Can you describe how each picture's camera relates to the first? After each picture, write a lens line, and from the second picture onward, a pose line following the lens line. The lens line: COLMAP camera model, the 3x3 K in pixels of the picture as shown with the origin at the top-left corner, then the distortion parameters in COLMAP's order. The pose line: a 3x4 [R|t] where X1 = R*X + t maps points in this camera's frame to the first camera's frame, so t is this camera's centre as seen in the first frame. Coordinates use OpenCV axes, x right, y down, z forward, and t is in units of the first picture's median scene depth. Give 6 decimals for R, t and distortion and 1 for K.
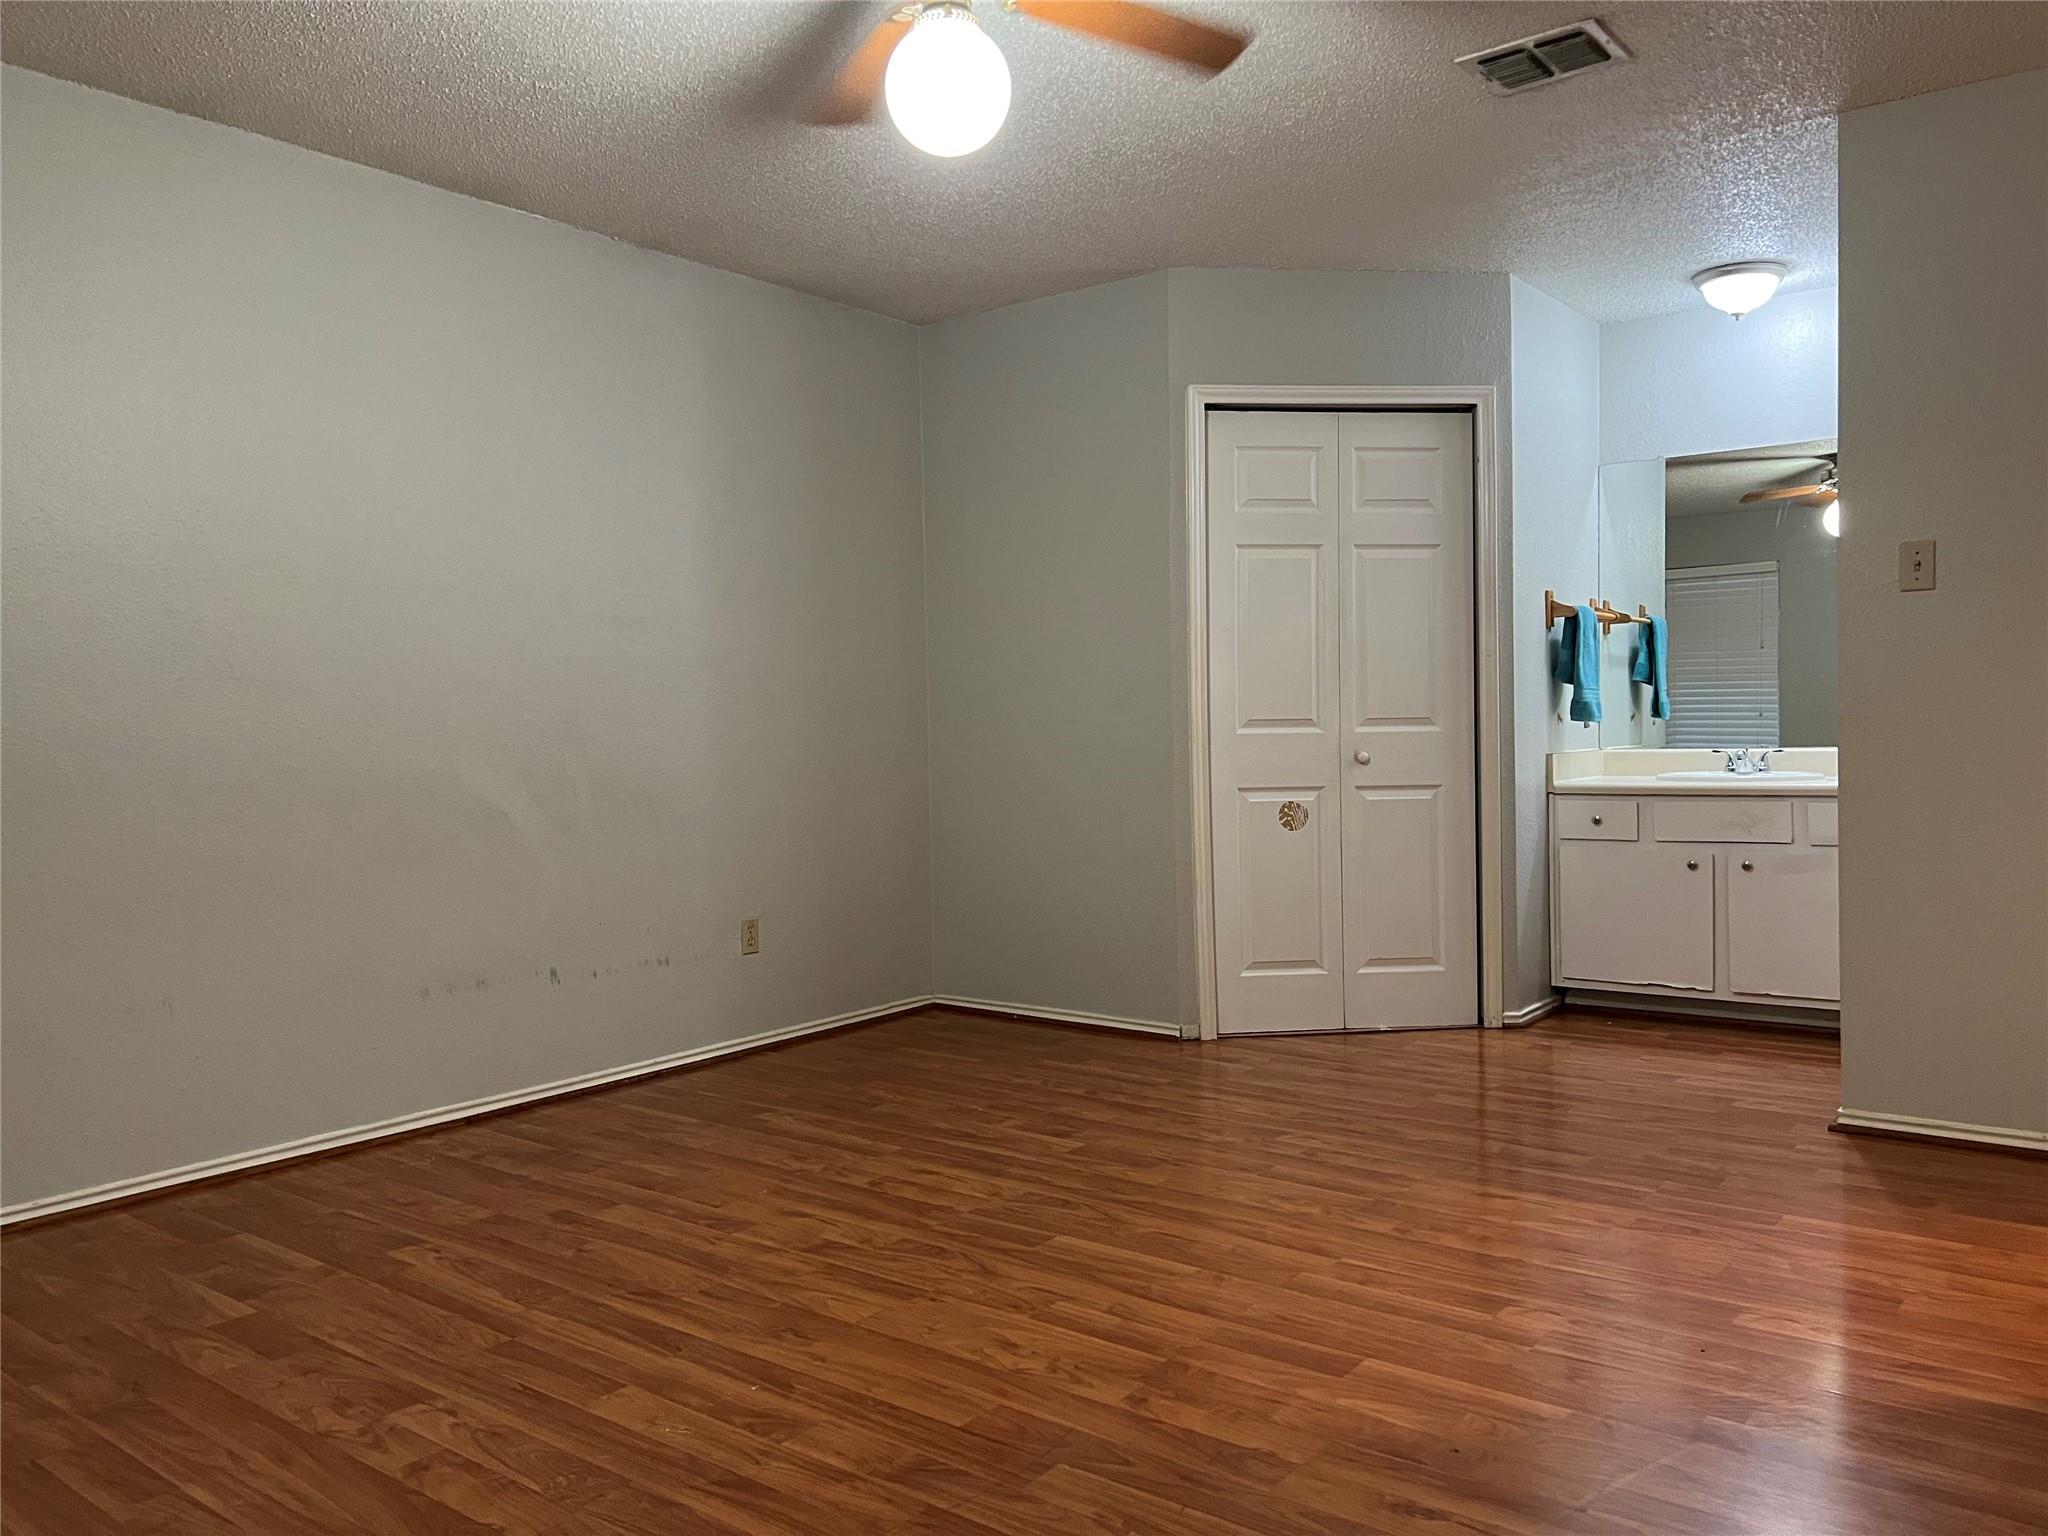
lens RADIAL K [[1549.9, 0, 1023.8], [0, 1549.9, 769.7], [0, 0, 1]] dist [0.021309, -0.027643]
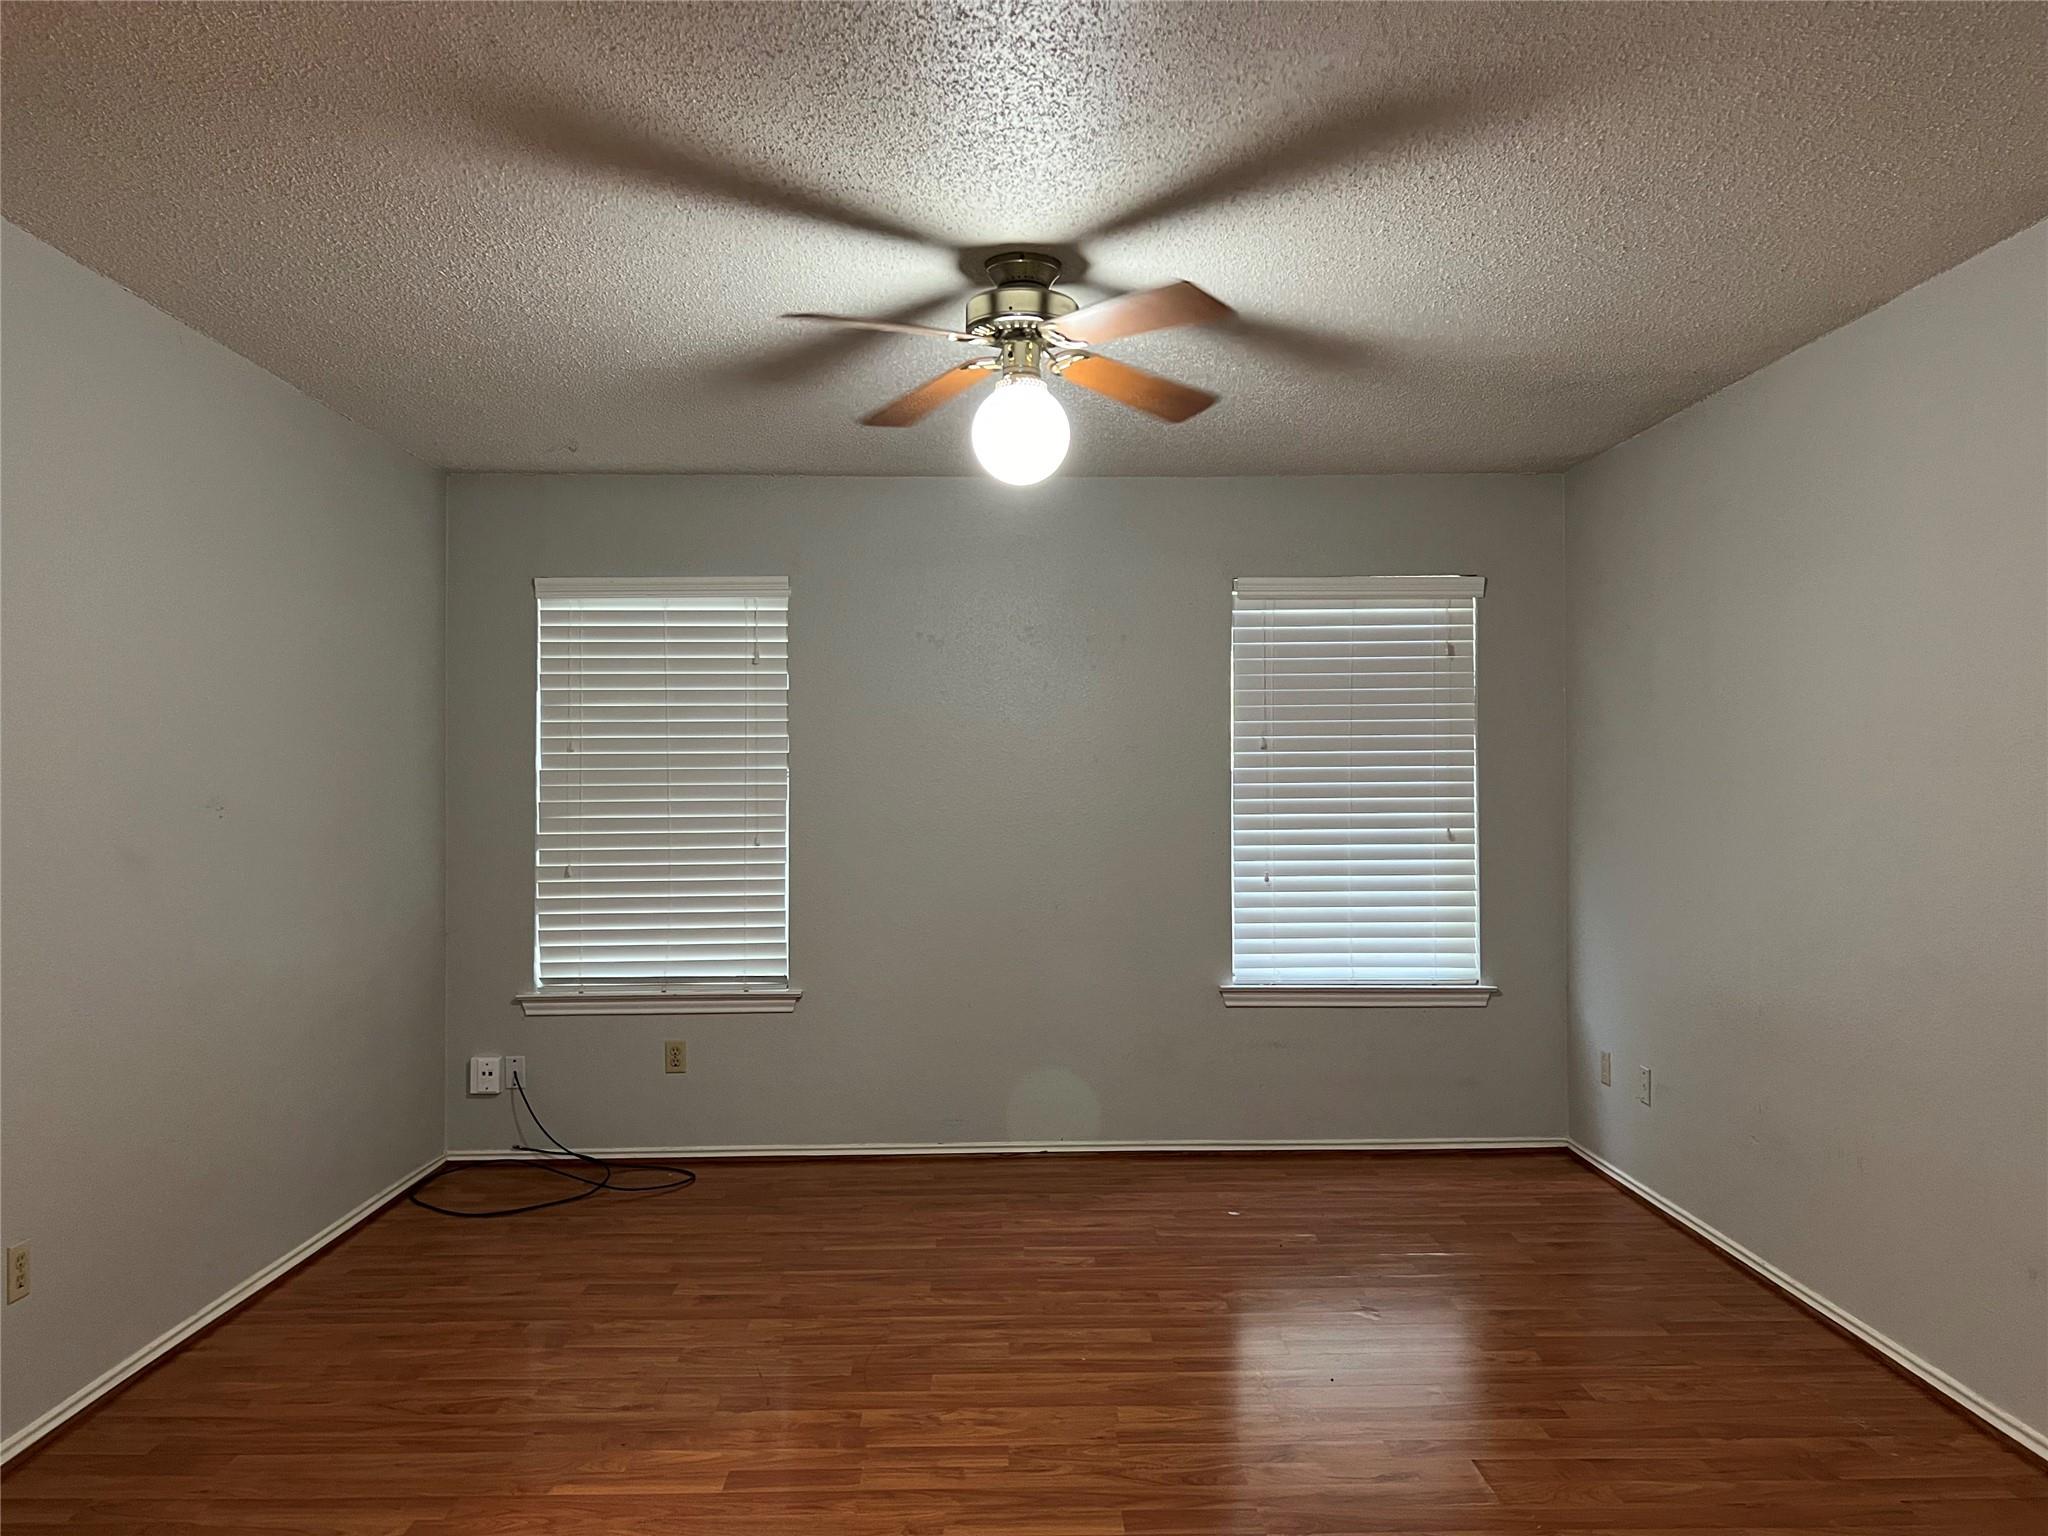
lens RADIAL K [[1549.9, 0, 1024.8], [0, 1549.9, 757.0], [0, 0, 1]] dist [0.021309, -0.027643]
pose [[-0.776085, 0.013824, -0.630476, 0.817625], [-0.003993, 0.999632, 0.026833, -0.223132], [0.630615, 0.023342, -0.775745, 2.148355]]
